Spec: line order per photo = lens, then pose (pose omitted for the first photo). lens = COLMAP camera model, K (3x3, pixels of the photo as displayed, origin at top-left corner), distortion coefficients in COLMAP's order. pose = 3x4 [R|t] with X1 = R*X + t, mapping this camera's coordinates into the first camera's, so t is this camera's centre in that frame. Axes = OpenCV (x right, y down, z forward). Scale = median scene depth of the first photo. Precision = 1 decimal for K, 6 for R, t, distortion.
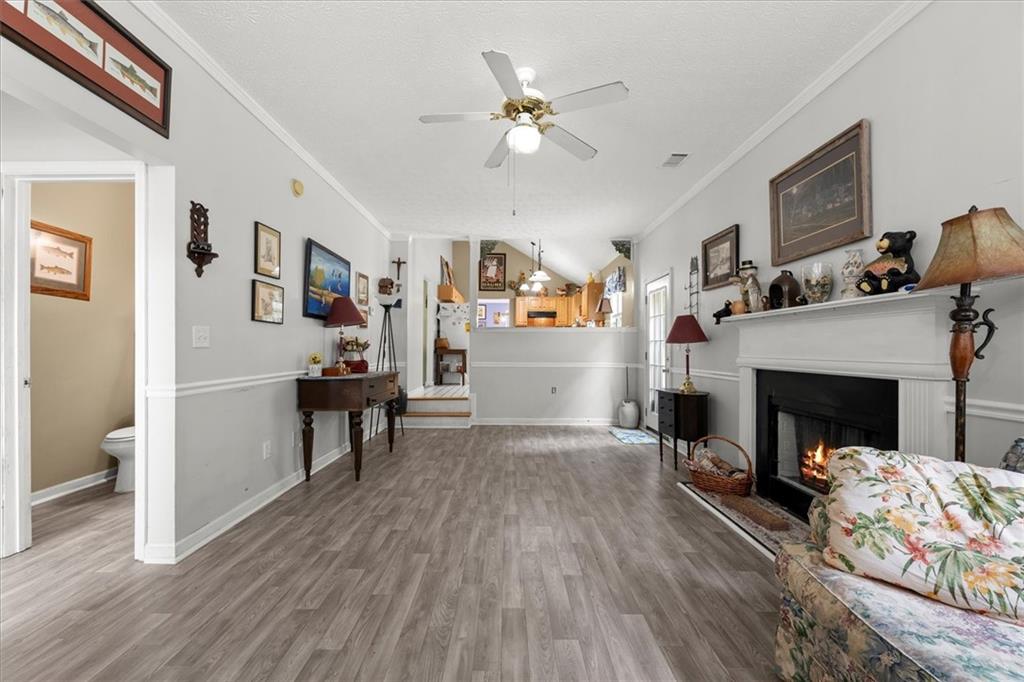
lens RADIAL K [[413.0, 0, 506.7], [0, 413.0, 329.4], [0, 0, 1]] dist [0.000863, 0.000075]
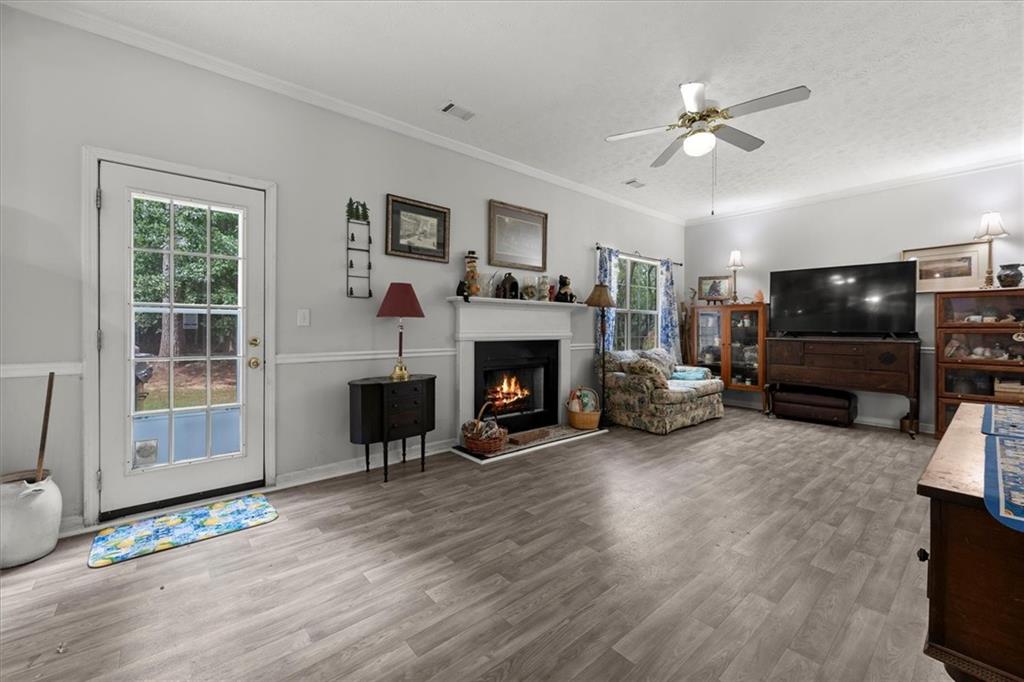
lens RADIAL K [[413.0, 0, 506.7], [0, 413.0, 329.4], [0, 0, 1]] dist [0.000863, 0.000075]
pose [[-0.647226, -0.010457, 0.762227, -0.449454], [-0.043099, 0.998808, -0.022893, 0.093794], [-0.761079, -0.047668, -0.646905, 1.957156]]
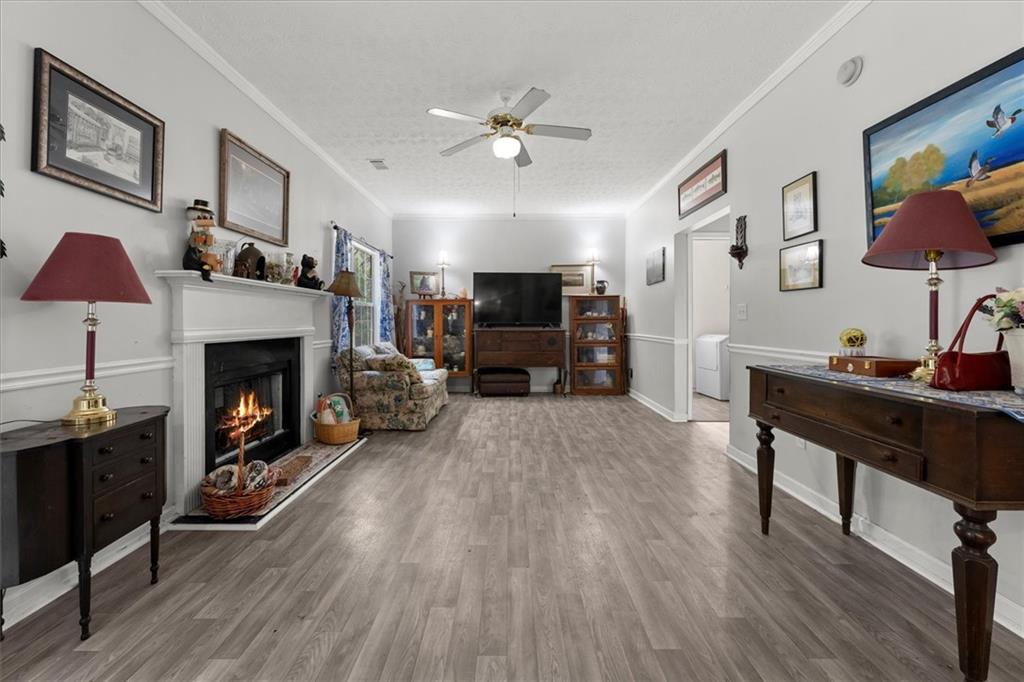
lens RADIAL K [[415.8, 0, 511.1], [0, 415.8, 318.9], [0, 0, 1]] dist [-0.000533, -0.000327]
pose [[-0.999997, -0.002225, 0.001373, 0.023302], [-0.002294, 0.998594, -0.052963, 0.100274], [-0.001253, -0.052966, -0.998596, 2.028950]]
